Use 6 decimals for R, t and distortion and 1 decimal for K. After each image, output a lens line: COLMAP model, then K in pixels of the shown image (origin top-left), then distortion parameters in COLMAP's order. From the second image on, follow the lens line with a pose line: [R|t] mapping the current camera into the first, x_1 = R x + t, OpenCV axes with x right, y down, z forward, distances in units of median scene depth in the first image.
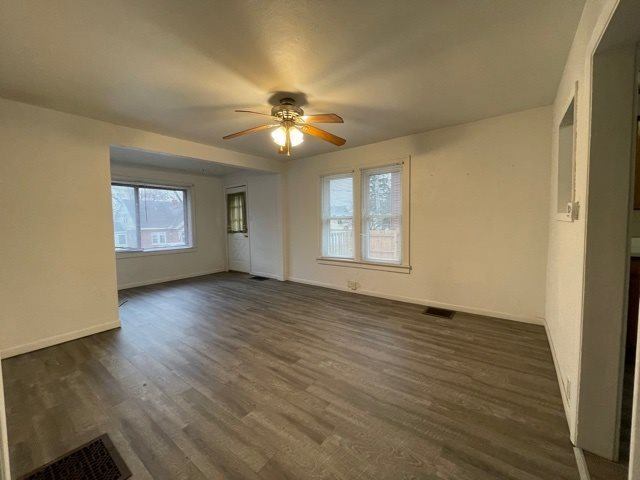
lens RADIAL K [[258.5, 0, 323.2], [0, 258.5, 236.8], [0, 0, 1]] dist [-0.003063, -0.000318]
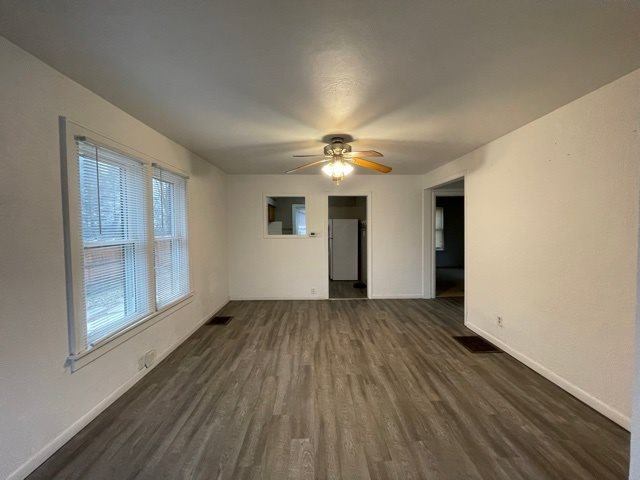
lens RADIAL K [[258.5, 0, 323.2], [0, 258.5, 236.8], [0, 0, 1]] dist [-0.003063, -0.000318]
pose [[-0.627070, -0.004826, 0.778948, -0.756552], [0.069375, 0.995661, 0.062017, -0.121515], [-0.775868, 0.092929, -0.624014, 1.367437]]
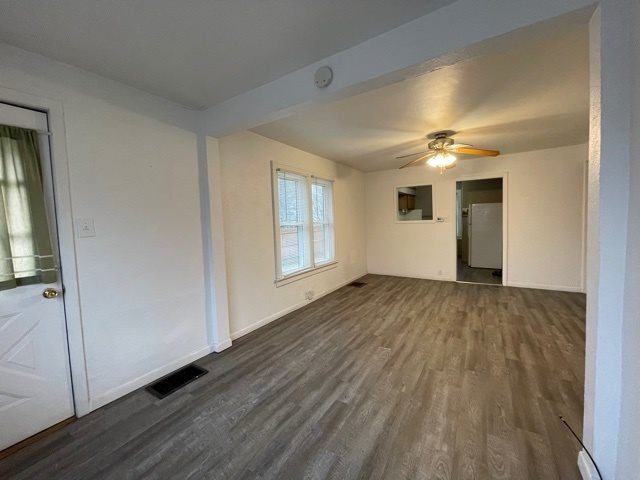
lens RADIAL K [[258.5, 0, 323.2], [0, 258.5, 236.8], [0, 0, 1]] dist [-0.003063, -0.000318]
pose [[-0.086757, -0.038414, 0.995489, -1.094079], [0.099139, 0.993963, 0.046995, -0.086477], [-0.991284, 0.102769, -0.082425, 1.339319]]
